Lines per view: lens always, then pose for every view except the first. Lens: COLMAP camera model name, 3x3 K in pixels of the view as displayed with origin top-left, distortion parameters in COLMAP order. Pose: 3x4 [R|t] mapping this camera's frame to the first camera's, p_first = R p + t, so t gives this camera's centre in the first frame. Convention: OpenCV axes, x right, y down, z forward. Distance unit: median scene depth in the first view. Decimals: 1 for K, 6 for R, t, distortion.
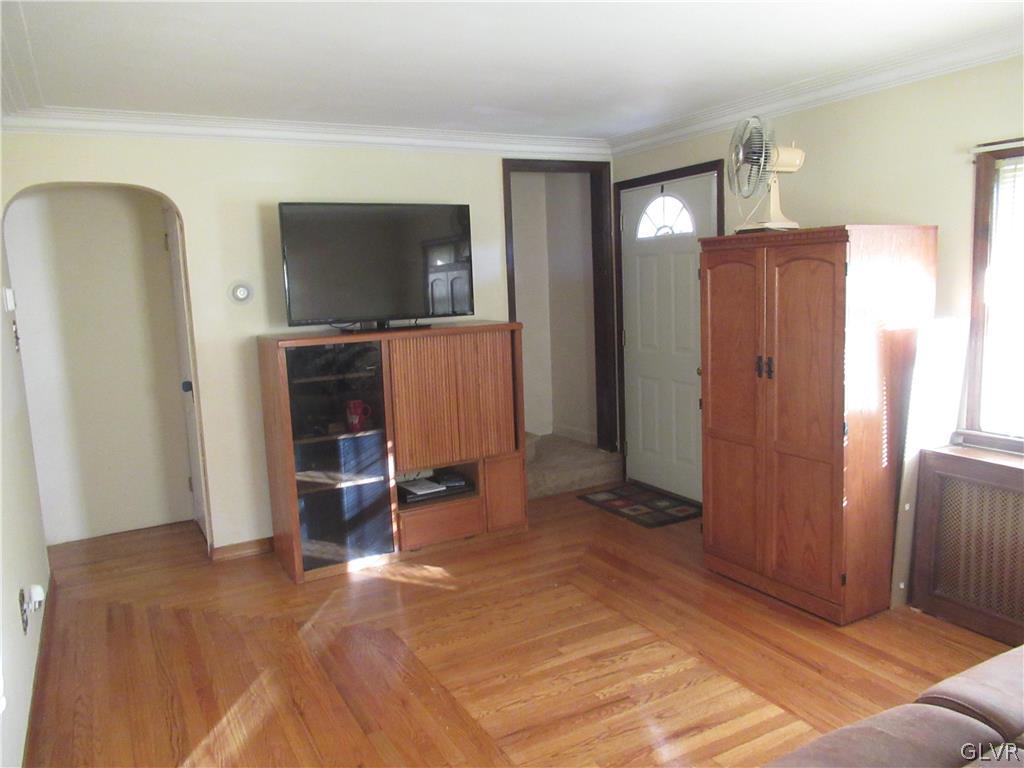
lens RADIAL K [[770.4, 0, 515.8], [0, 770.4, 385.7], [0, 0, 1]] dist [0.005351, -0.005211]
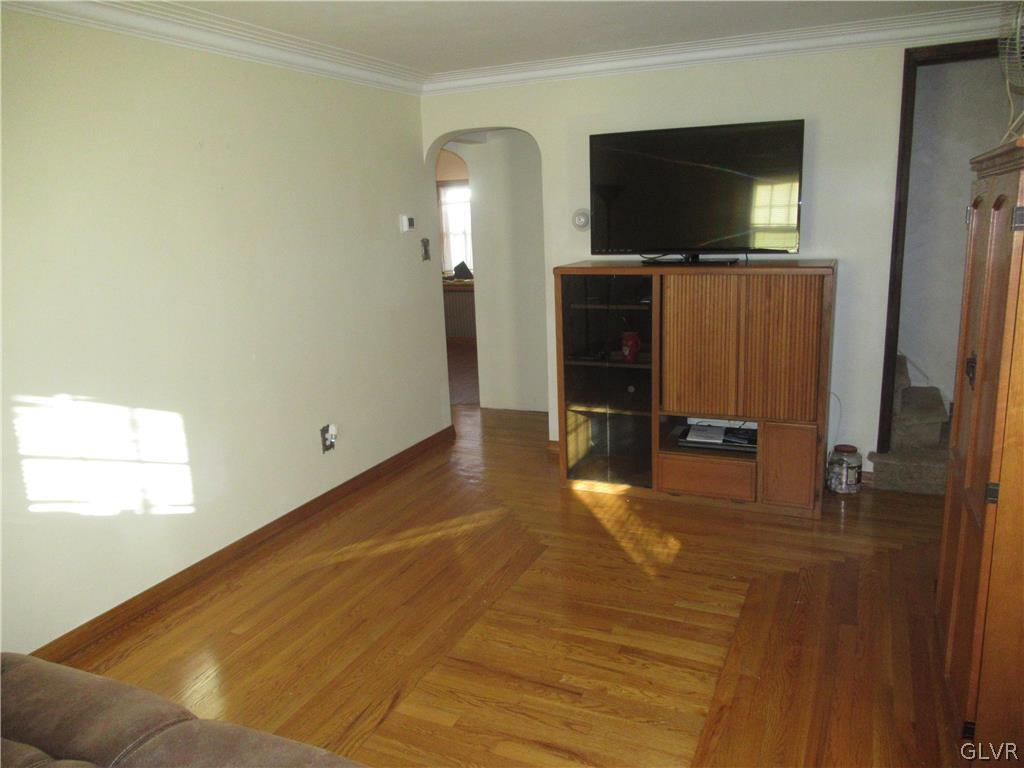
lens RADIAL K [[770.4, 0, 514.3], [0, 770.4, 379.9], [0, 0, 1]] dist [0.005351, -0.005211]
pose [[0.591548, 0.189767, -0.783620, 0.594341], [-0.105931, 0.981775, 0.157787, -0.073864], [0.799281, -0.010329, 0.600869, 0.322072]]
